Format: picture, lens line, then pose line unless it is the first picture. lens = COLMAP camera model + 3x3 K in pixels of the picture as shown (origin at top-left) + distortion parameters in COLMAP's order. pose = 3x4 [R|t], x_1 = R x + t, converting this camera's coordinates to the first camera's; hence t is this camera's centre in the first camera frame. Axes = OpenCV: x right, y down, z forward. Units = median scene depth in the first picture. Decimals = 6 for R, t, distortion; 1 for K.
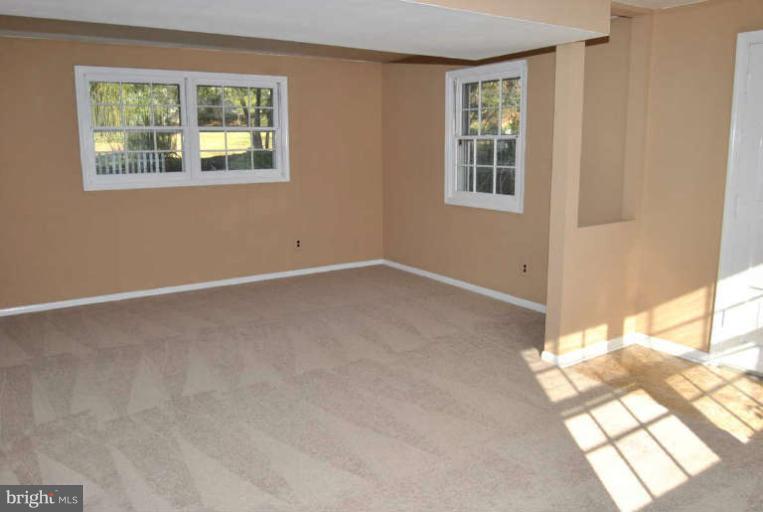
lens RADIAL K [[617.8, 0, 381.5], [0, 617.8, 256.0], [0, 0, 1]] dist [-0.006845, -0.001942]
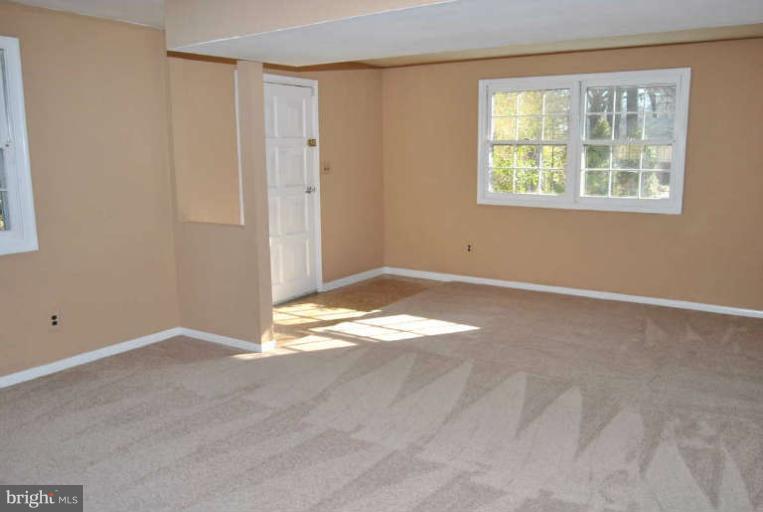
lens RADIAL K [[617.8, 0, 381.5], [0, 617.8, 256.0], [0, 0, 1]] dist [-0.006845, -0.001942]
pose [[-0.400903, -0.151590, 0.903492, -0.862086], [0.175948, 0.955115, 0.238324, -0.238856], [-0.899066, 0.254512, -0.356237, 1.301110]]
